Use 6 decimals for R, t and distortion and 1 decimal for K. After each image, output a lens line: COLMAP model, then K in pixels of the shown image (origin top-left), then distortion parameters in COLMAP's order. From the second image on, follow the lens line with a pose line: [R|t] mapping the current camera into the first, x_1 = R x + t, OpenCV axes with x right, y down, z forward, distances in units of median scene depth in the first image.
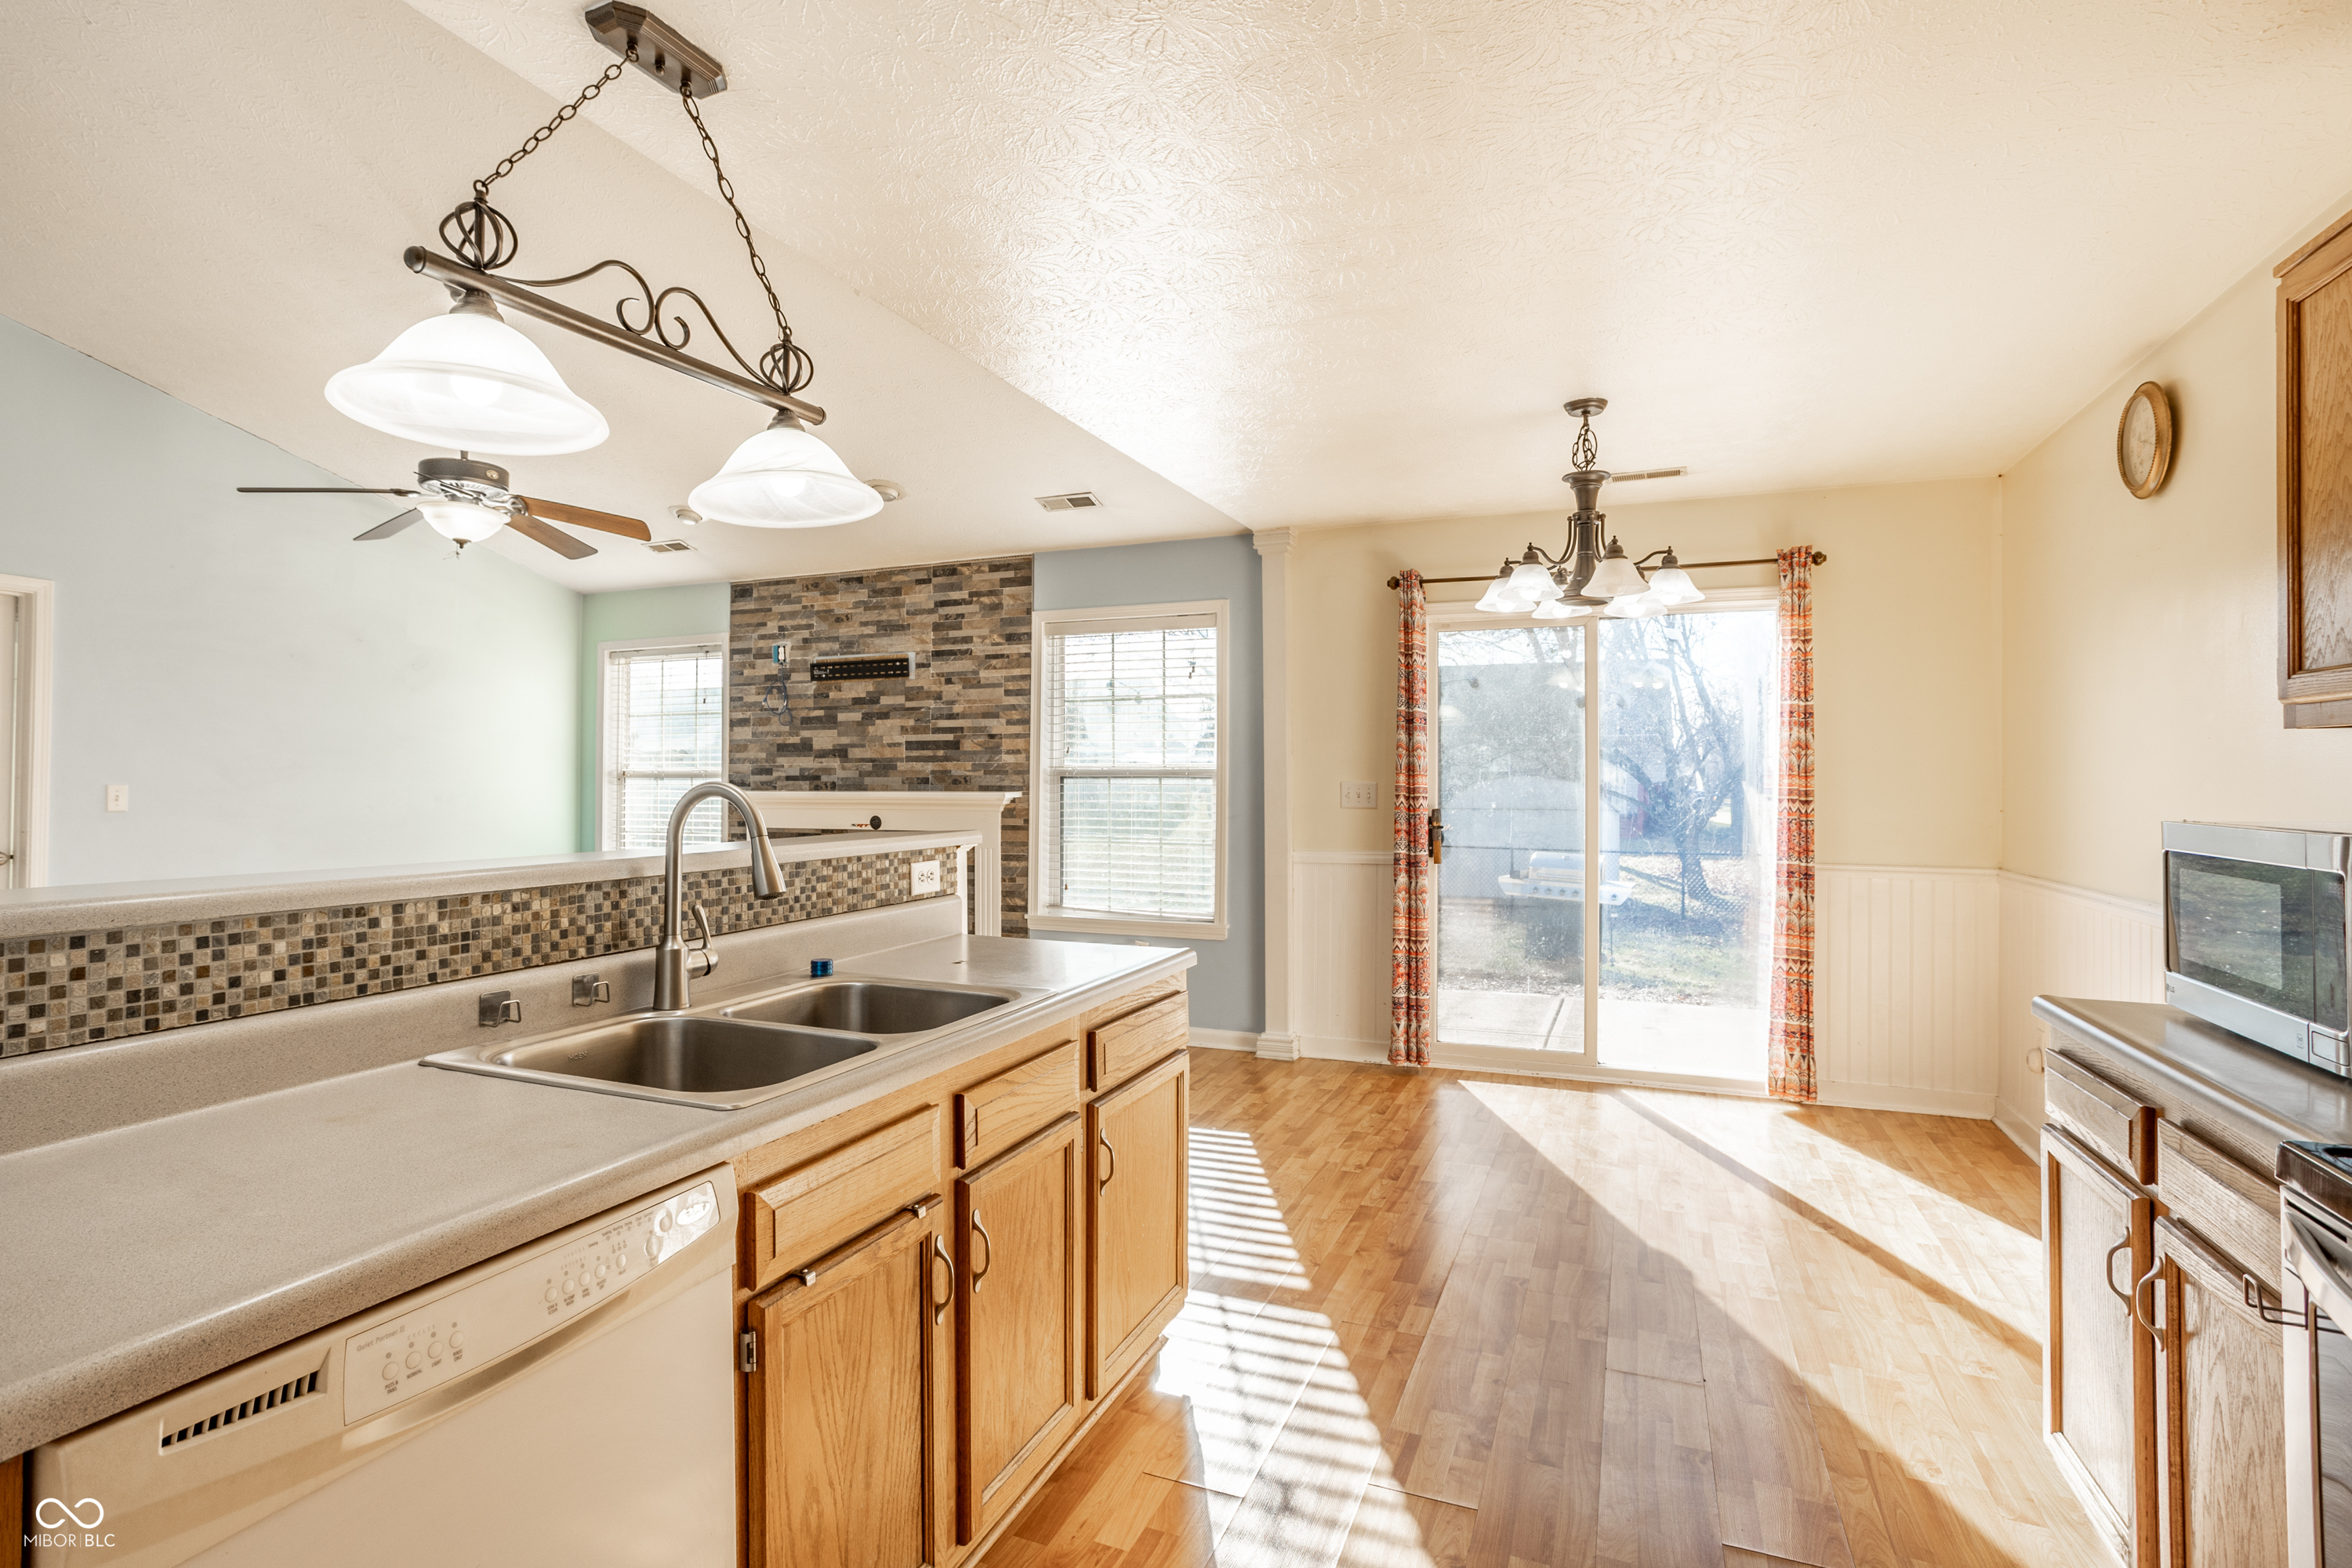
lens RADIAL K [[1176.2, 0, 1124.7], [0, 1176.2, 775.3], [0, 0, 1]] dist [-0.035259, 0.014271]
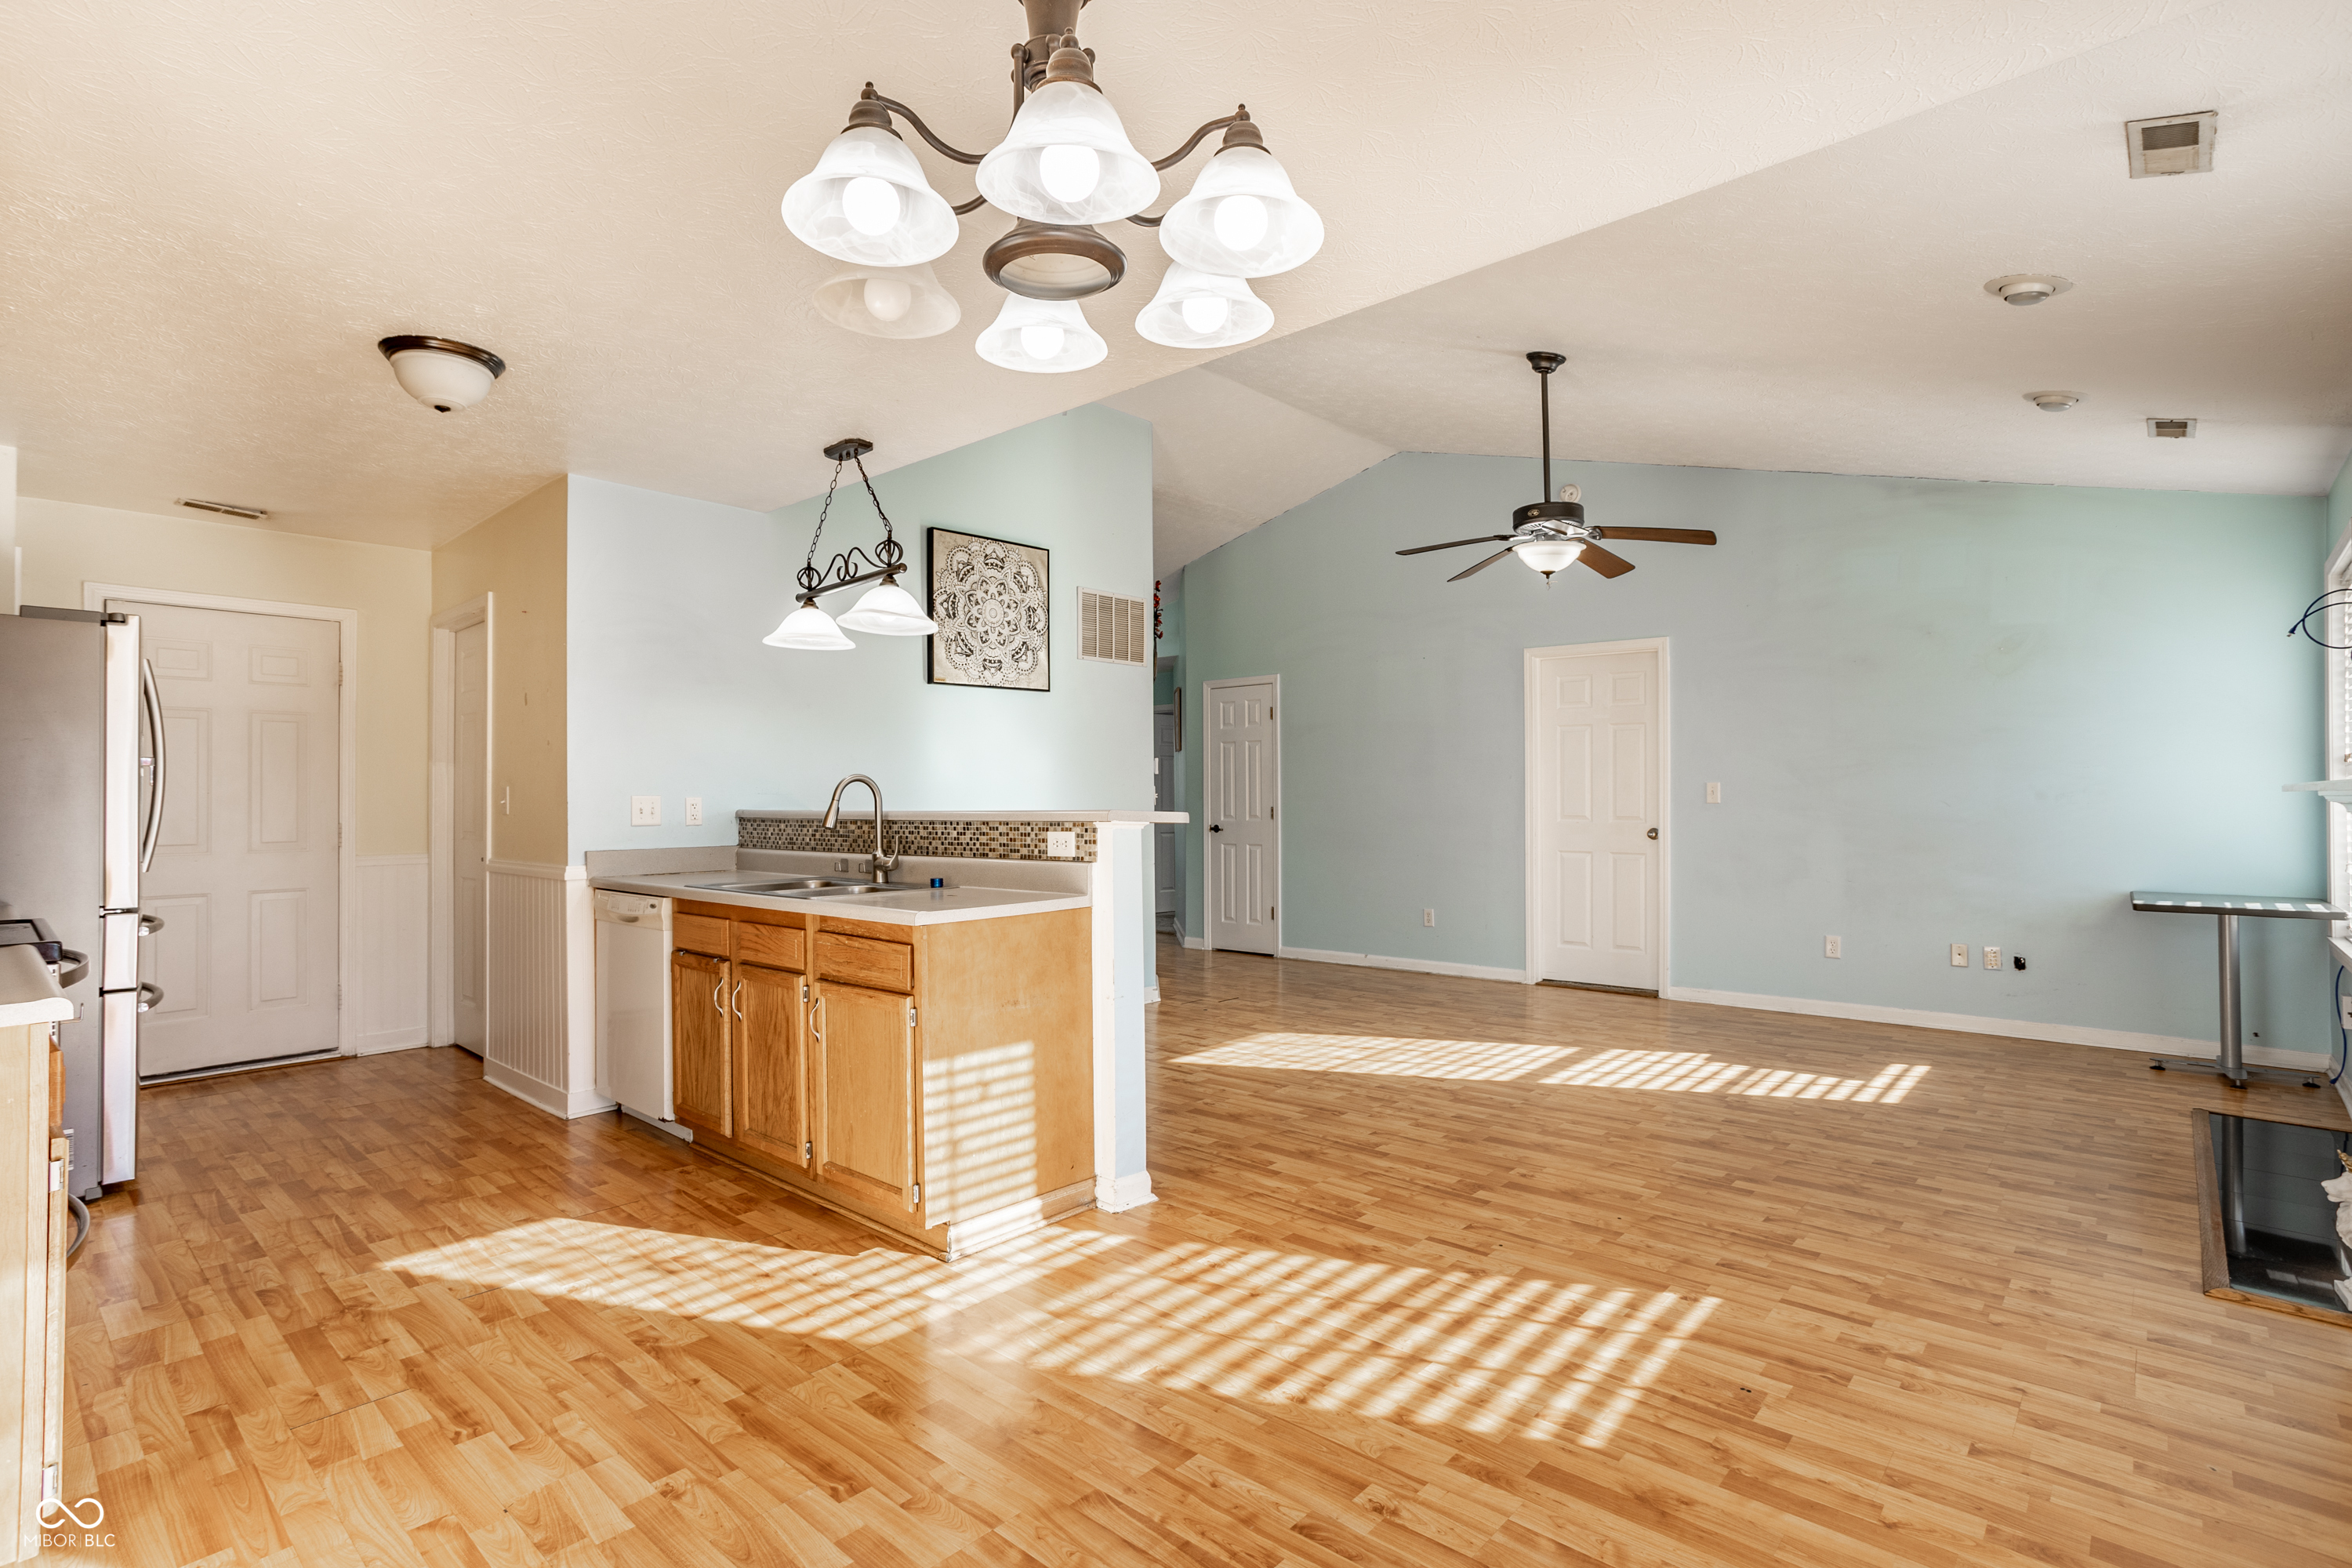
lens RADIAL K [[1134.9, 0, 1164.9], [0, 1134.9, 785.5], [0, 0, 1]] dist [-0.048684, 0.028436]
pose [[-0.322811, -0.009270, -0.946418, 0.586118], [0.011355, 0.999842, -0.013666, 0.024972], [0.946395, -0.015158, -0.322655, 0.914419]]
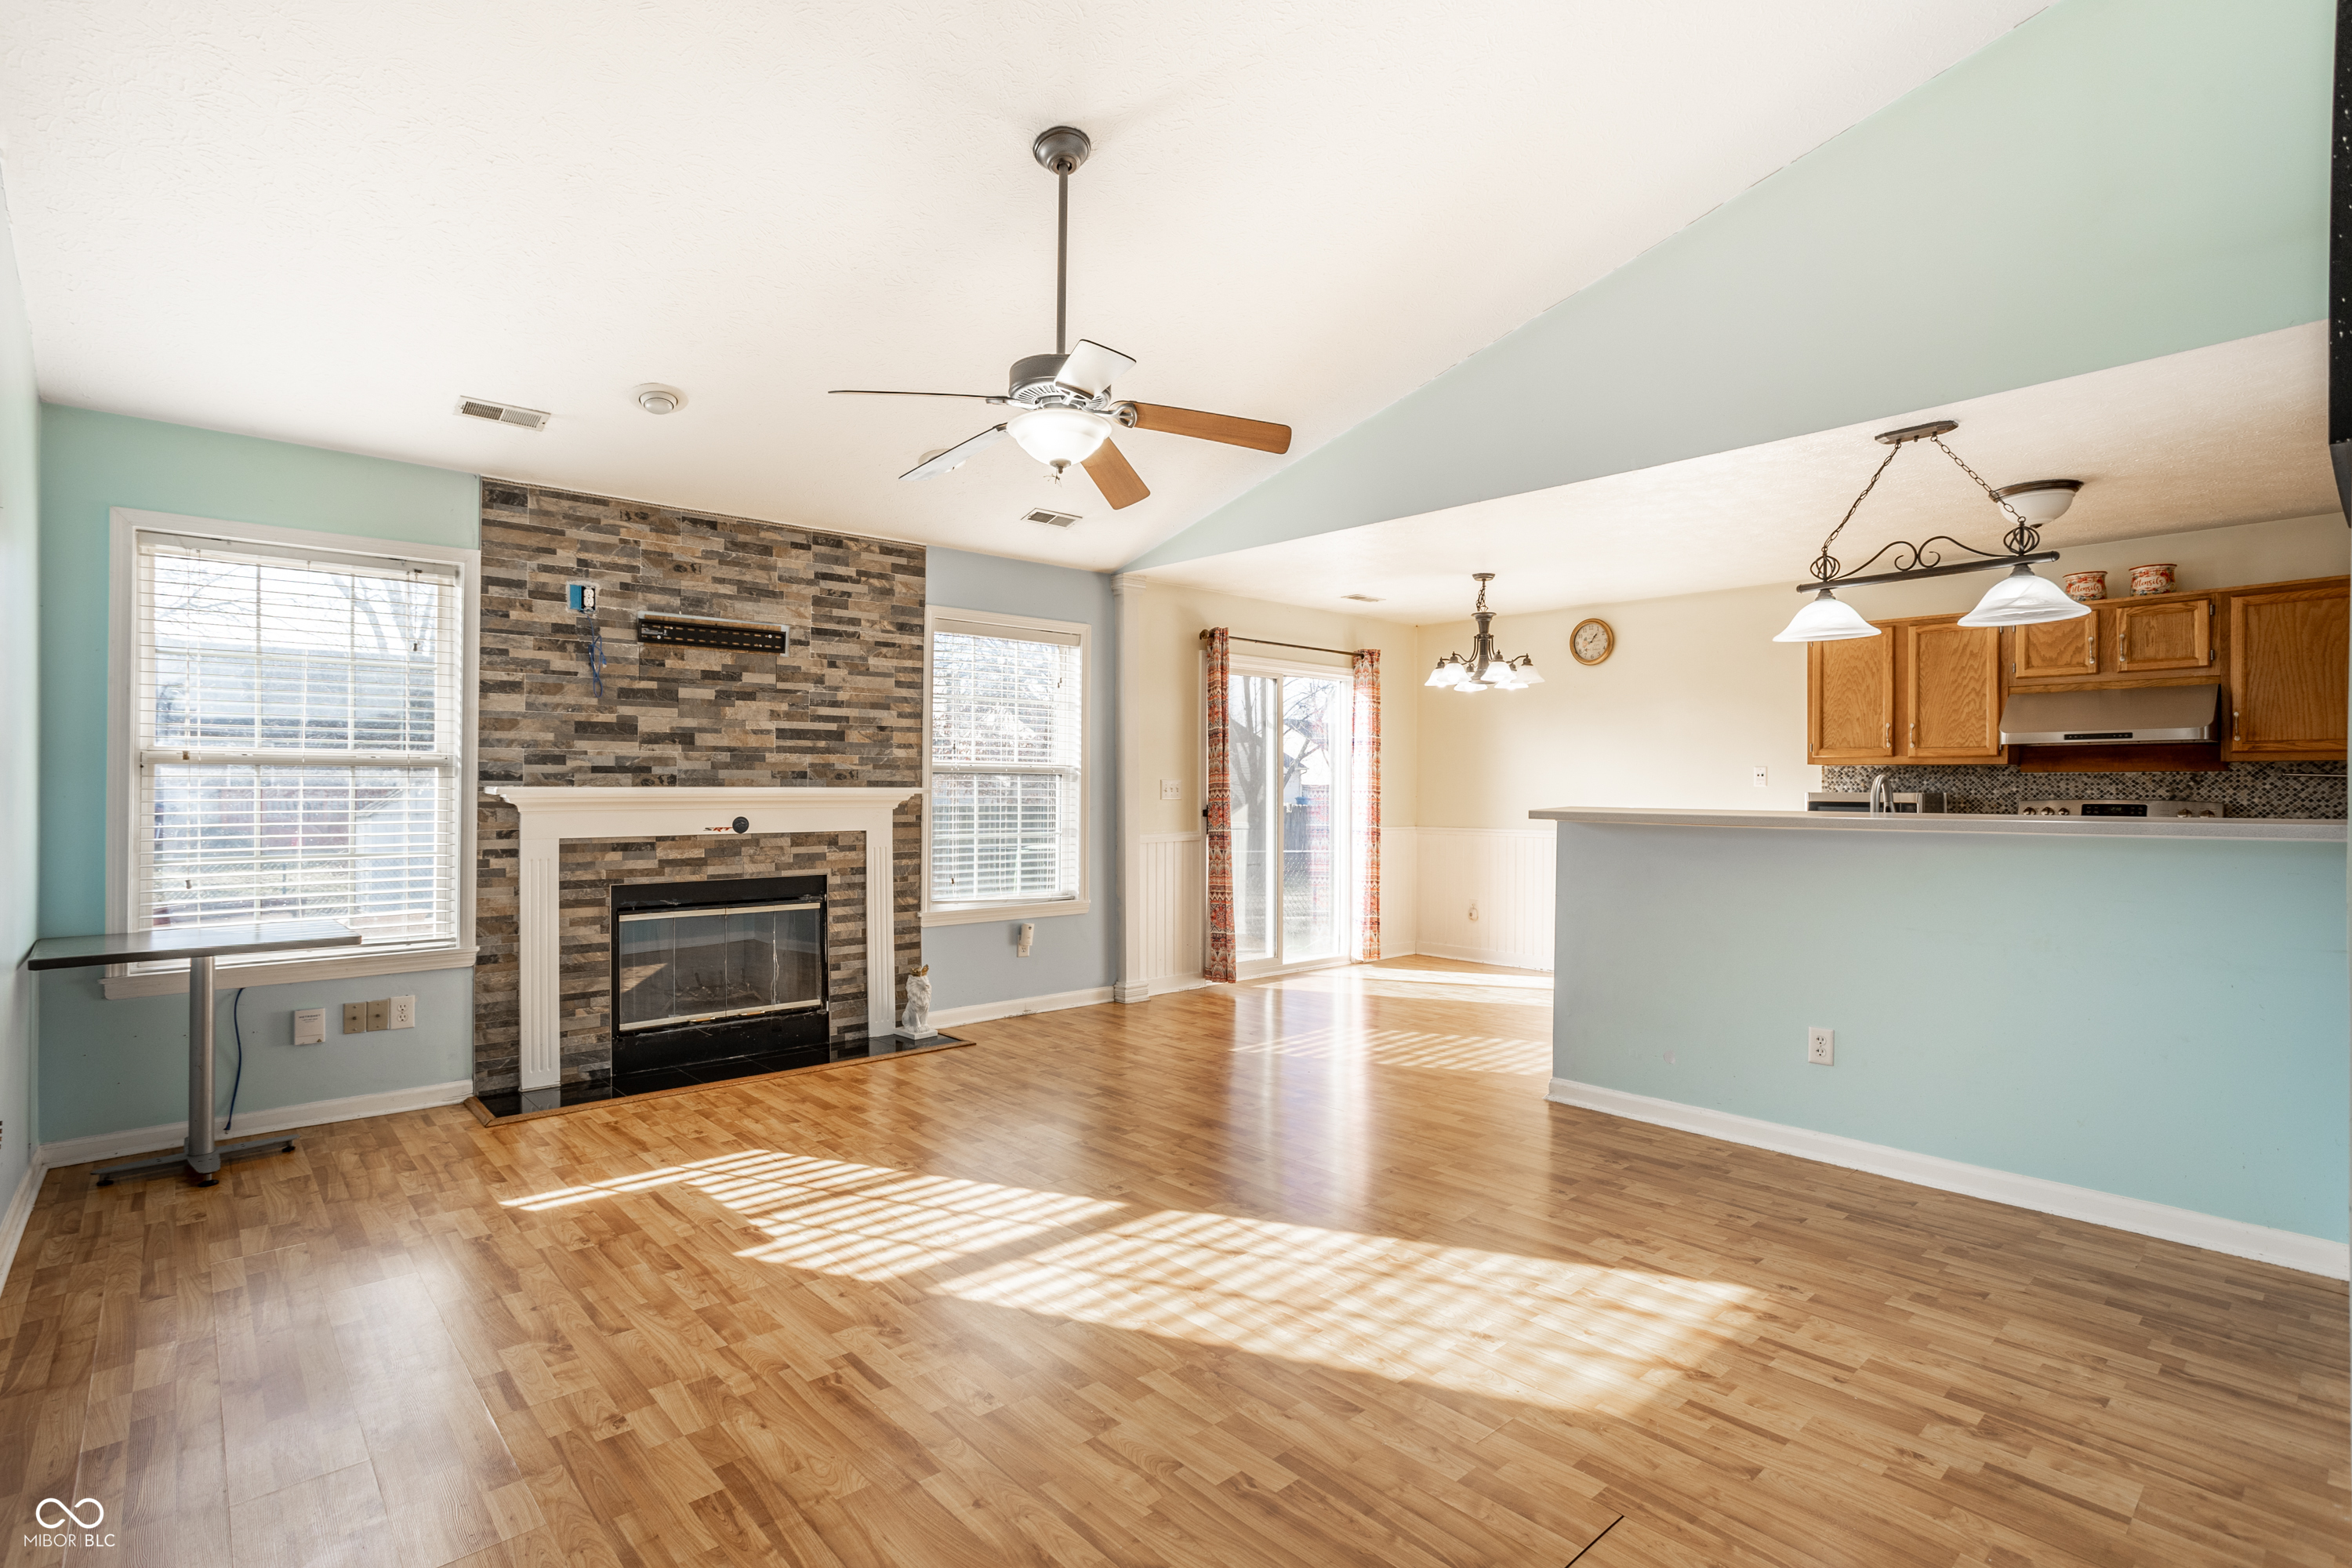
lens RADIAL K [[1134.9, 0, 1172.4], [0, 1134.9, 781.8], [0, 0, 1]] dist [-0.048684, 0.028436]
pose [[0.416656, 0.006158, 0.909043, -1.137377], [-0.007956, 0.999963, -0.003127, 0.014366], [-0.909029, -0.005930, 0.416690, 0.556400]]
